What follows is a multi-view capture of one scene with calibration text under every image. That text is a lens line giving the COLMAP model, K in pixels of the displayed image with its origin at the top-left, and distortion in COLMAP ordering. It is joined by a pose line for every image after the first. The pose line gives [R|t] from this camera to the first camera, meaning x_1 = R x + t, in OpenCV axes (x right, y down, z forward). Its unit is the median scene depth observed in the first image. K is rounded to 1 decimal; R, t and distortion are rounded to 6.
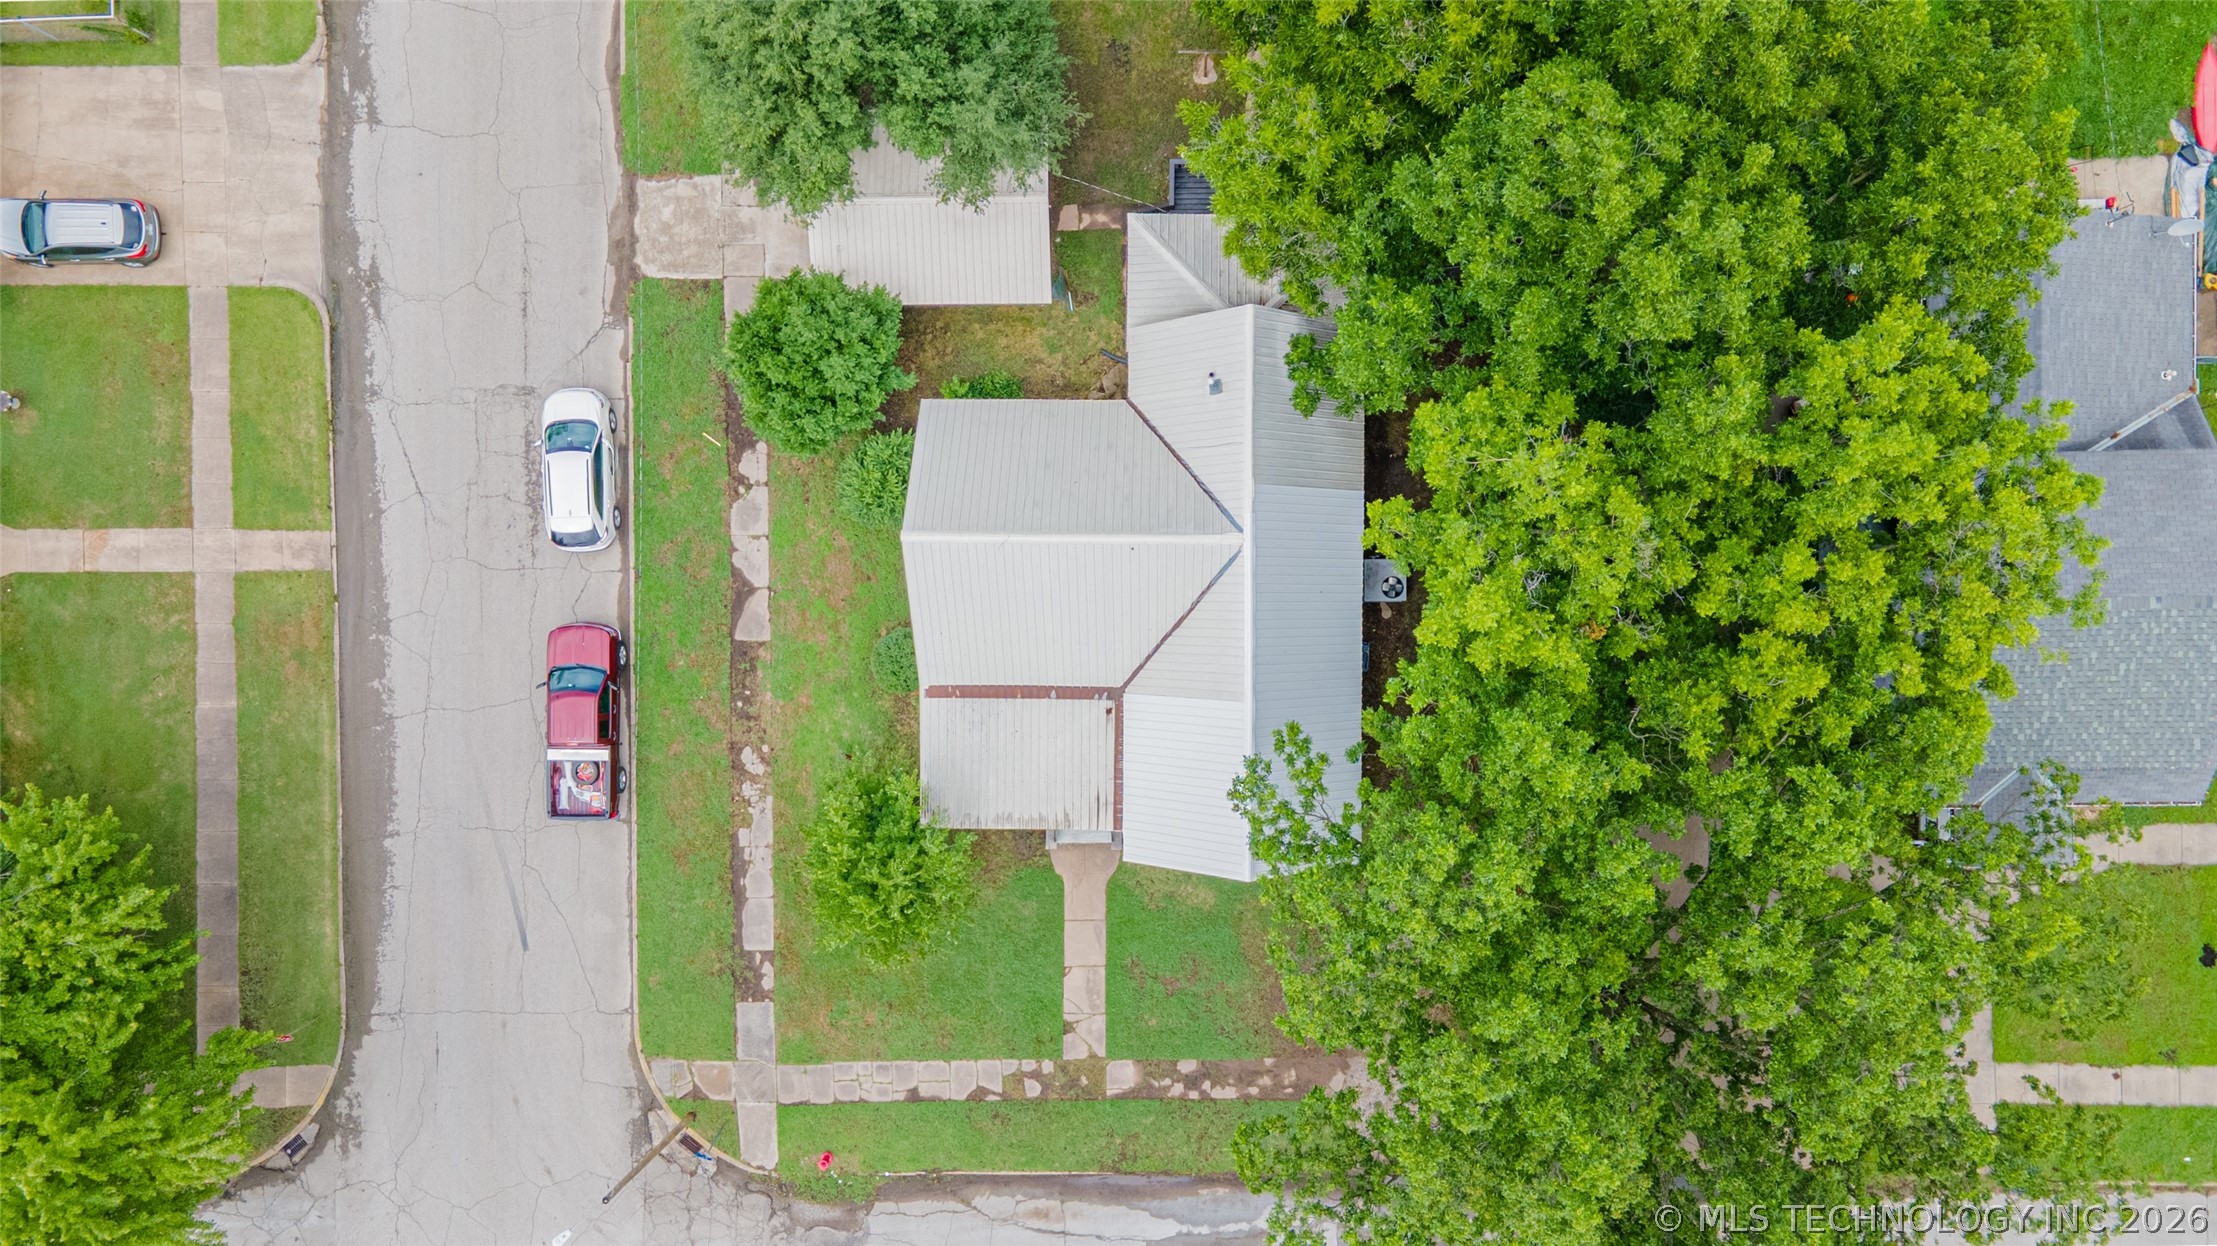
lens RADIAL K [[1598.9, 0, 1118.7], [0, 1598.9, 626.2], [0, 0, 1]] dist [0.045010, -0.005042]
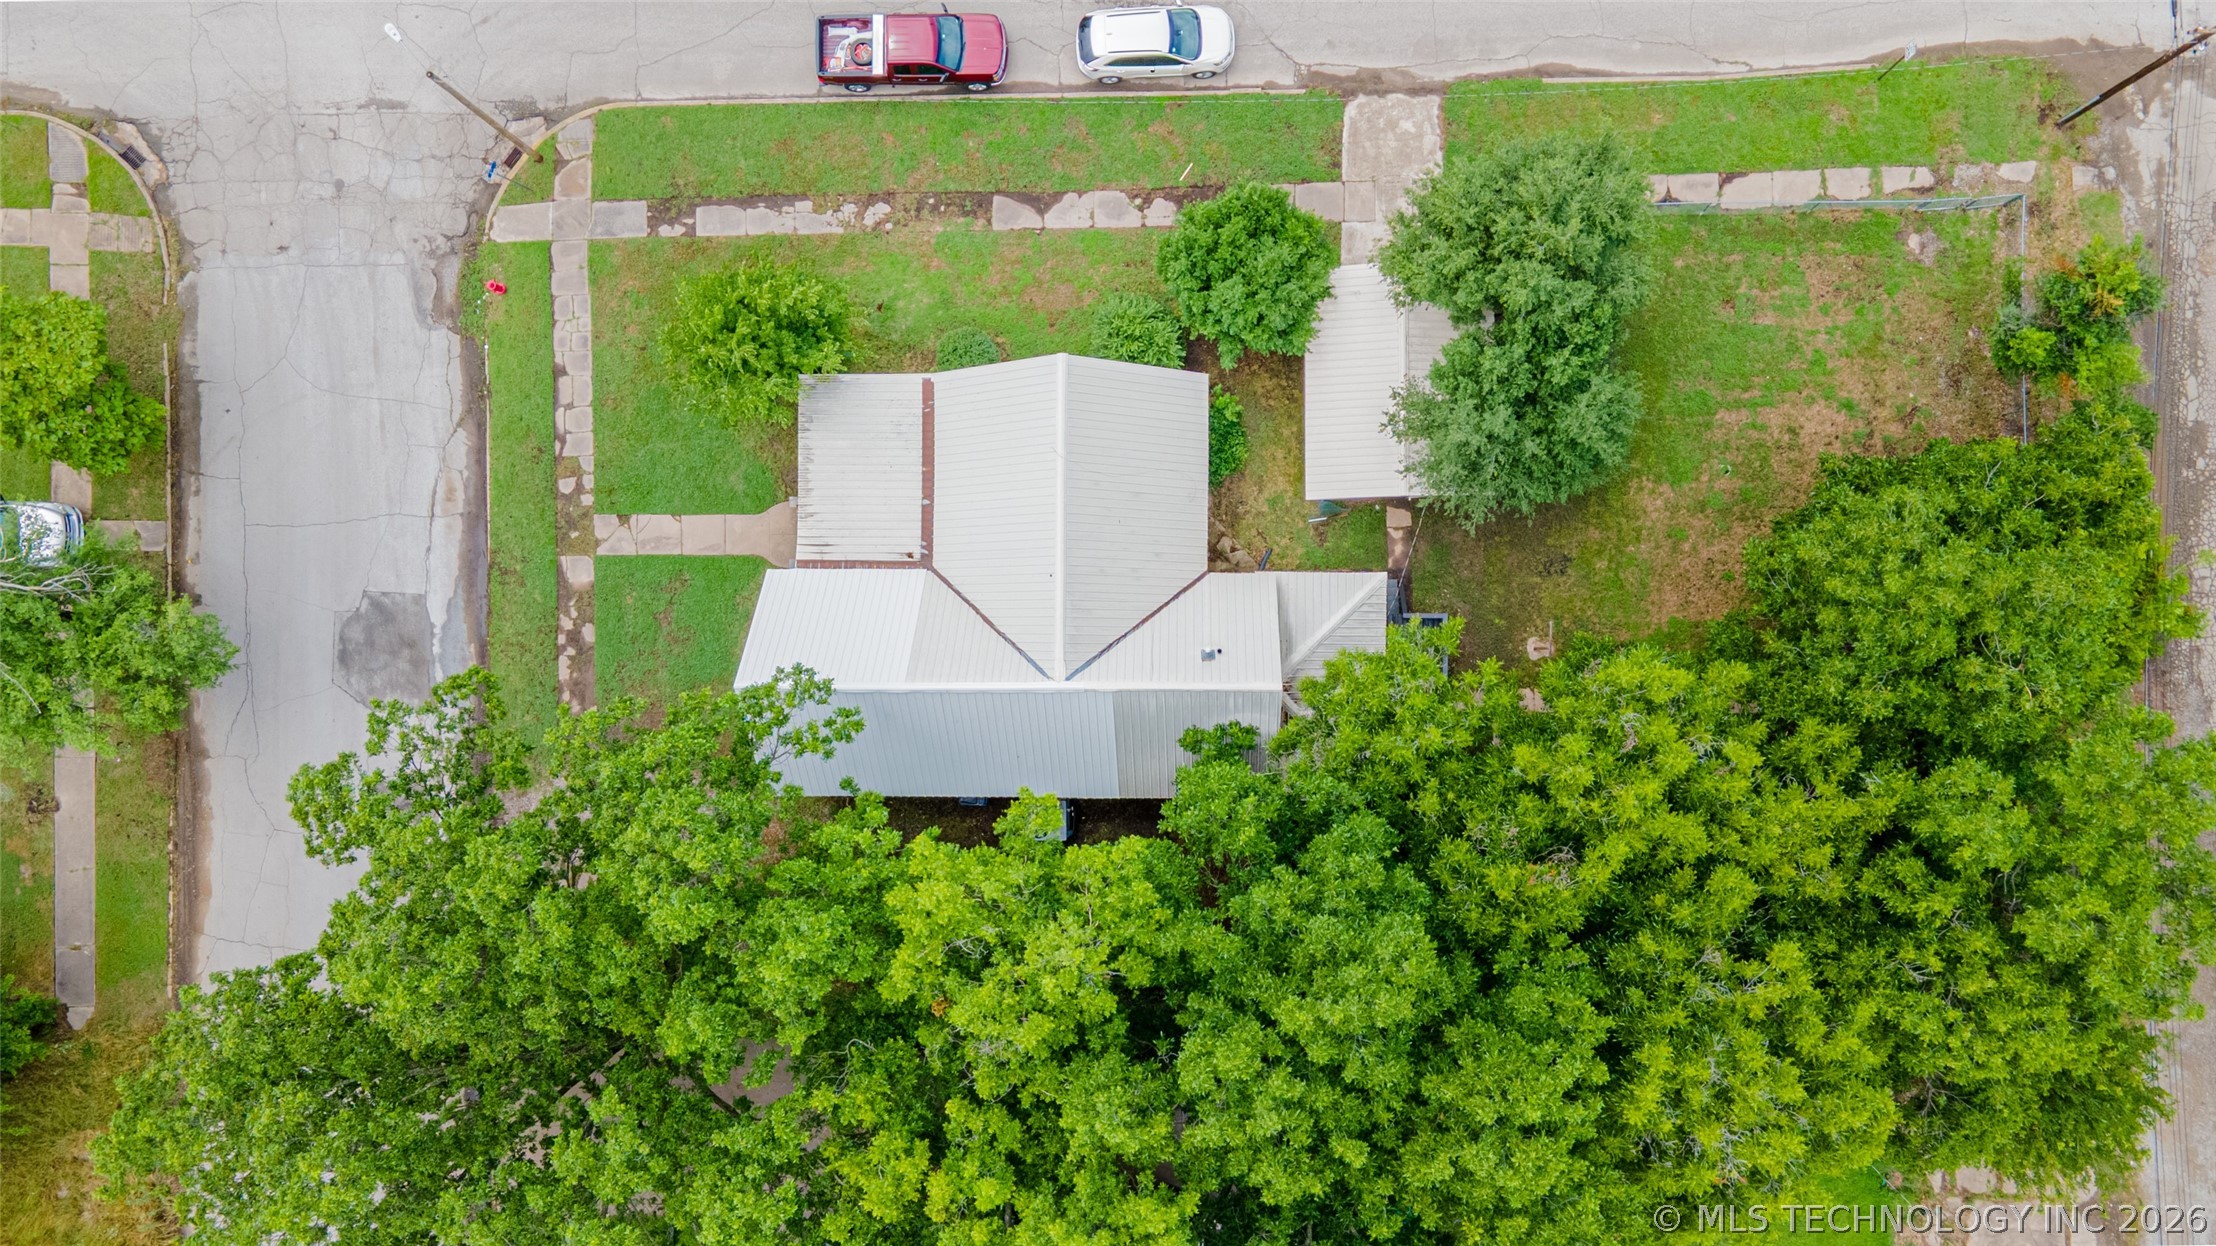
lens RADIAL K [[1589.7, 0, 1129.0], [0, 1589.7, 621.2], [0, 0, 1]] dist [0.040001, -0.000858]
pose [[0.002318, 0.999818, 0.018923, 0.017173], [-0.999448, 0.001689, 0.033189, -0.121942], [0.033151, -0.018990, 0.999270, -0.034363]]
